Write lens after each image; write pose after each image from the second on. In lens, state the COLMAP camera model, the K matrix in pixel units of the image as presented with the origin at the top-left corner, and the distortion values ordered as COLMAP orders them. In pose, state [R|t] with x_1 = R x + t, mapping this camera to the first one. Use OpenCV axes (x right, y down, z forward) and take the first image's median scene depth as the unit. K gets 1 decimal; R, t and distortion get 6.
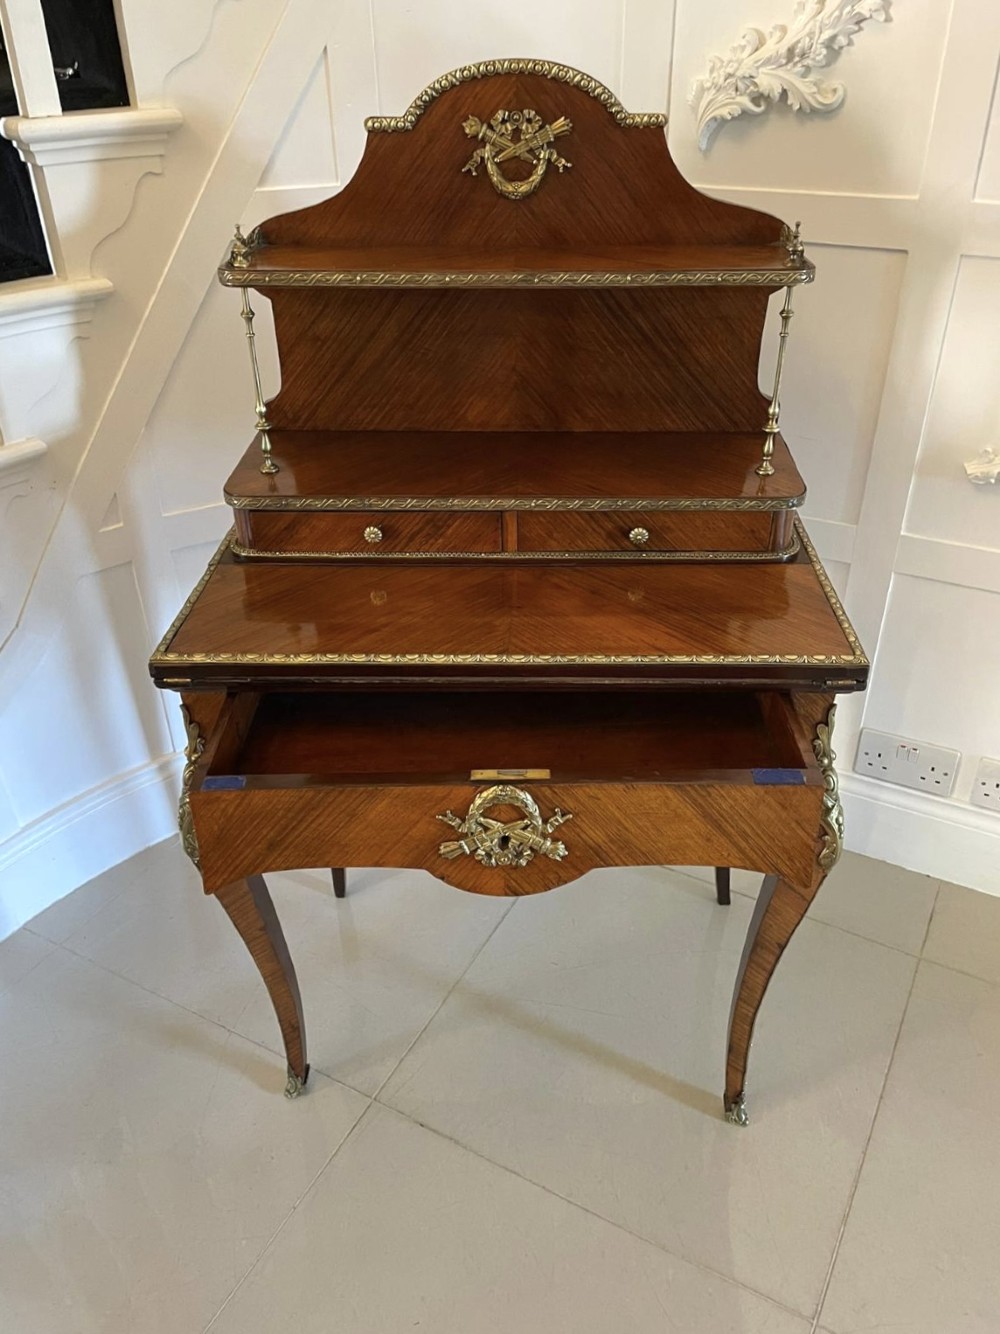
lens RADIAL K [[1052.0, 0, 499.6], [0, 1052.0, 672.2], [0, 0, 1]] dist [0.084390, -0.119516]
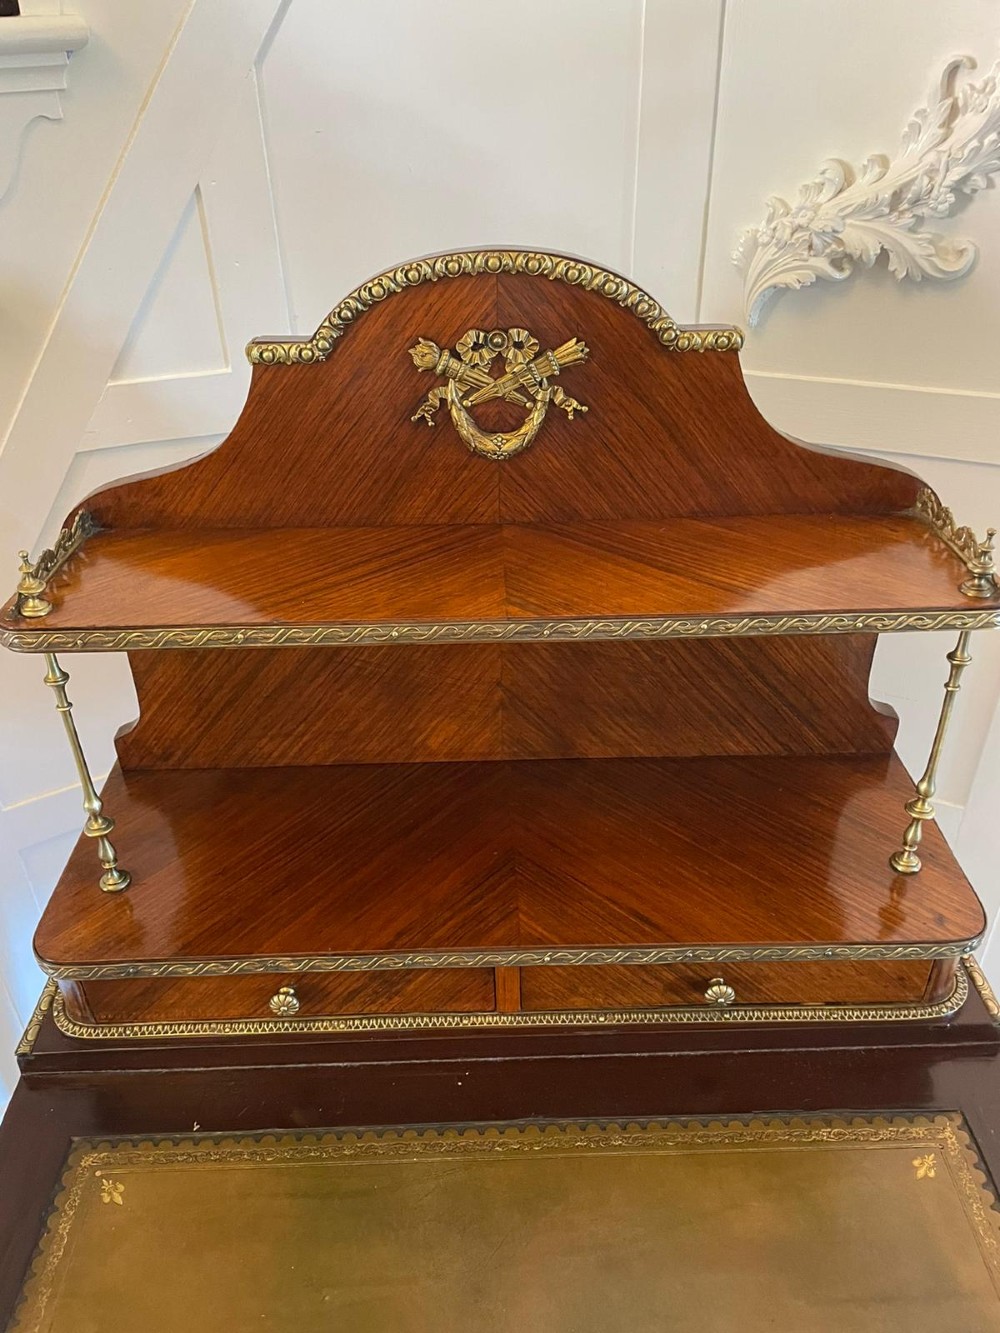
lens RADIAL K [[1007.7, 0, 491.7], [0, 1007.7, 660.2], [0, 0, 1]] dist [0.084224, -0.122816]
pose [[0.998380, -0.036841, 0.043353, -0.018785], [0.037217, 0.999276, -0.007900, -0.321551], [-0.043030, 0.009501, 0.999029, 0.408961]]
